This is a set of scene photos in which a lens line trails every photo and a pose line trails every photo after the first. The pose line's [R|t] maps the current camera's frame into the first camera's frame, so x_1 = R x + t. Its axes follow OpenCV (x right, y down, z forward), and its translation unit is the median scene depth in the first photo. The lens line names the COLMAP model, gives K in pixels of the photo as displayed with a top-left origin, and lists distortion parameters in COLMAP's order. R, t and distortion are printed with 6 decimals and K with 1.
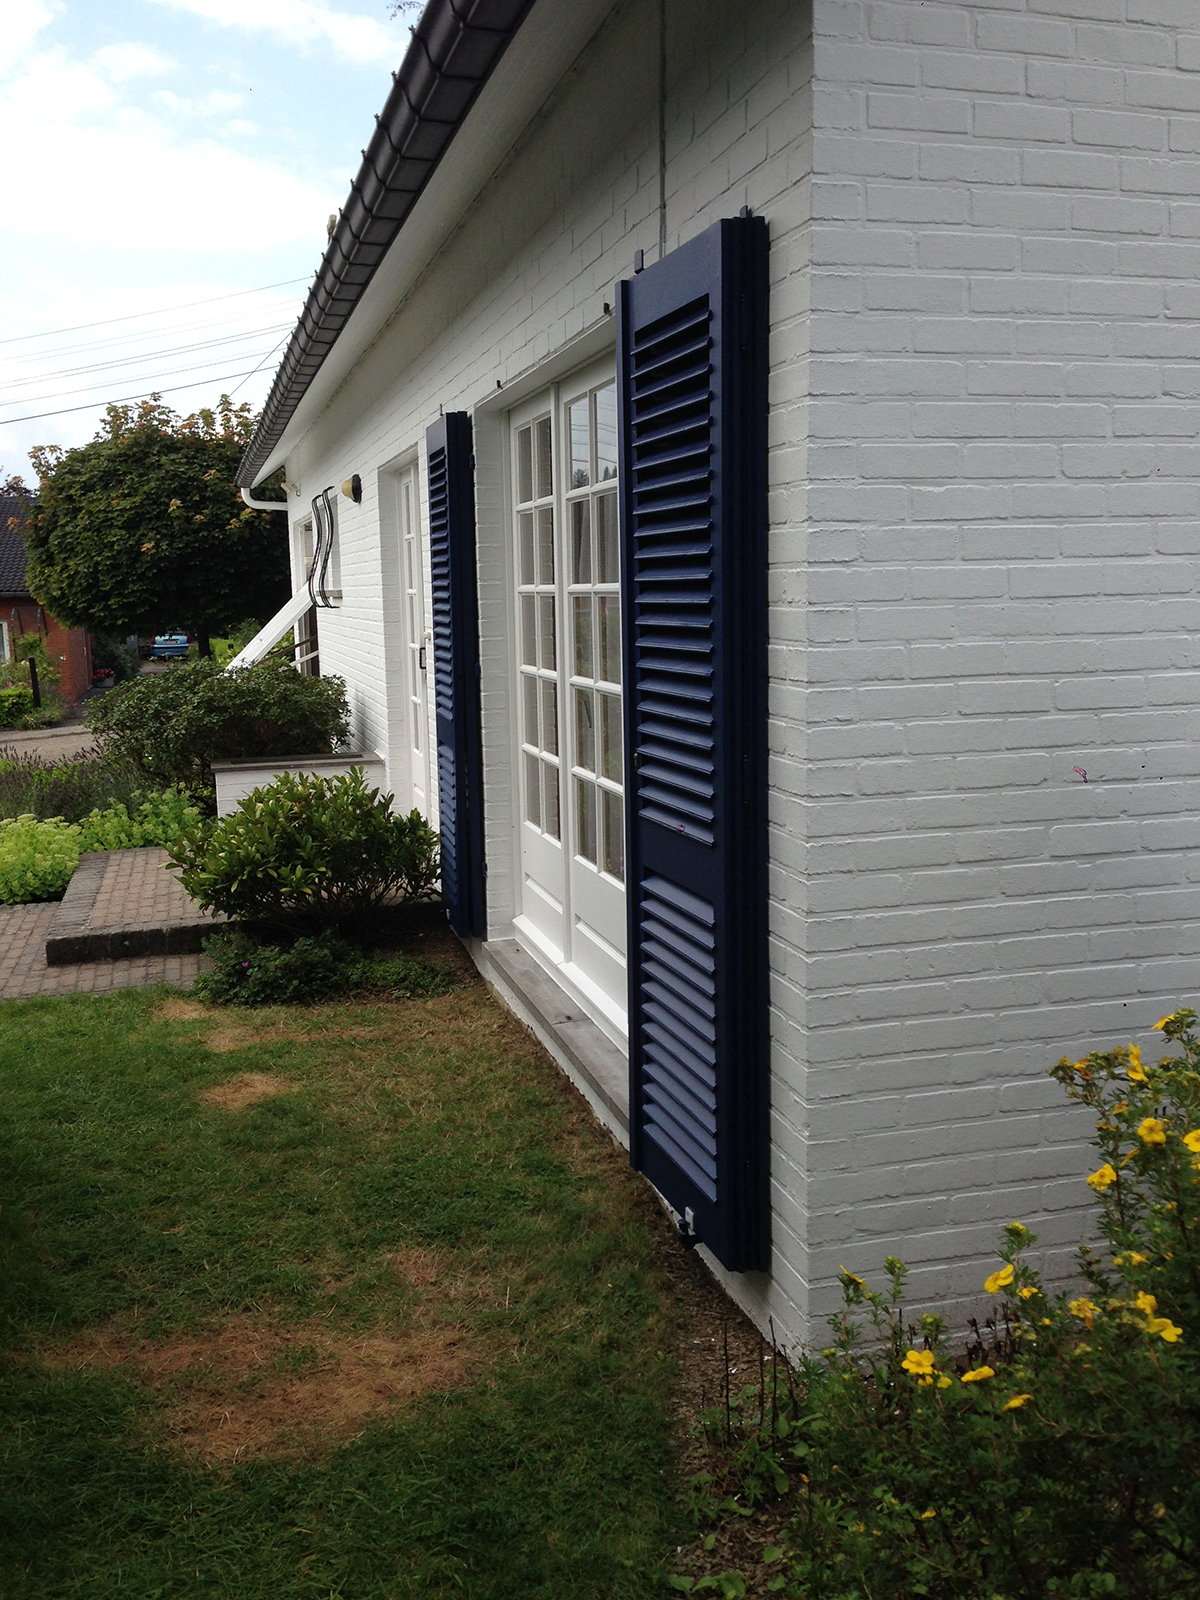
lens RADIAL K [[1525.1, 0, 600.0], [0, 1525.1, 800.0], [0, 0, 1]] dist [0.003248, -0.079640]
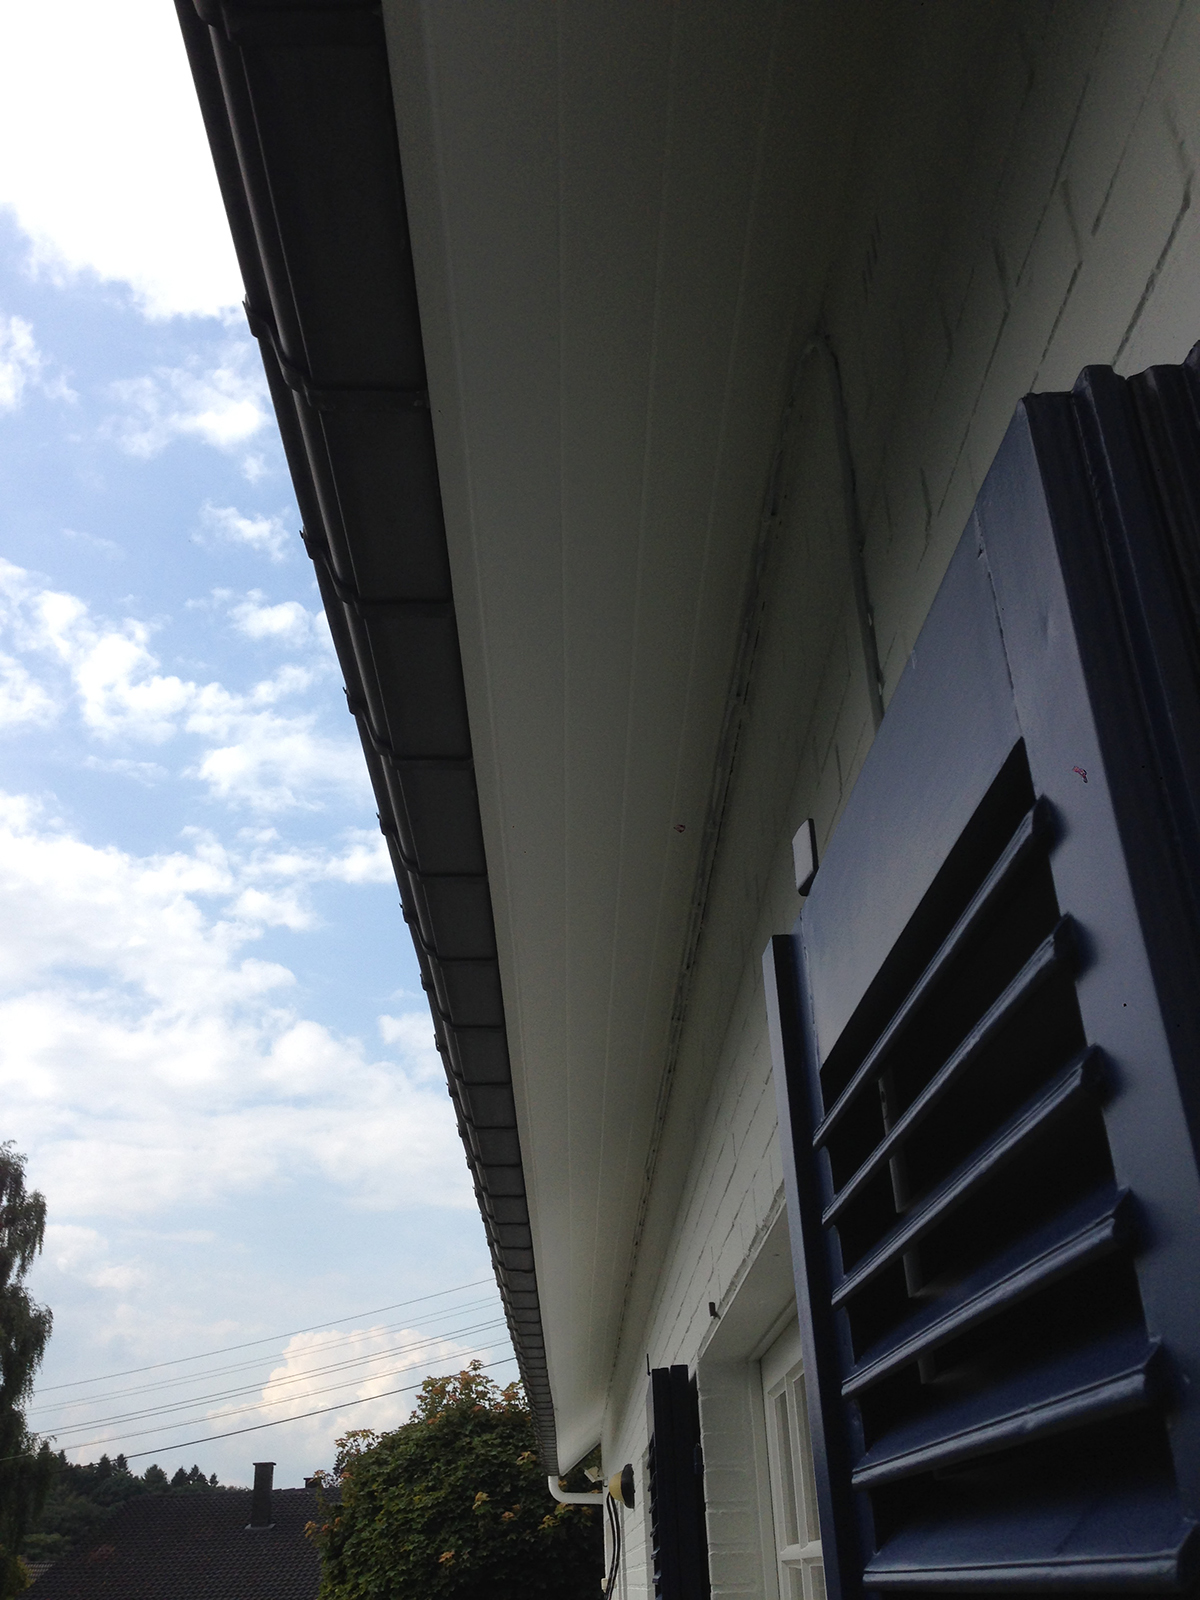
lens RADIAL K [[1525.1, 0, 600.0], [0, 1525.1, 800.0], [0, 0, 1]] dist [0.003248, -0.079640]
pose [[0.966555, -0.148998, -0.208737, 0.009450], [0.004742, 0.824162, -0.566335, -0.038634], [0.256416, 0.546404, 0.797304, 0.151994]]
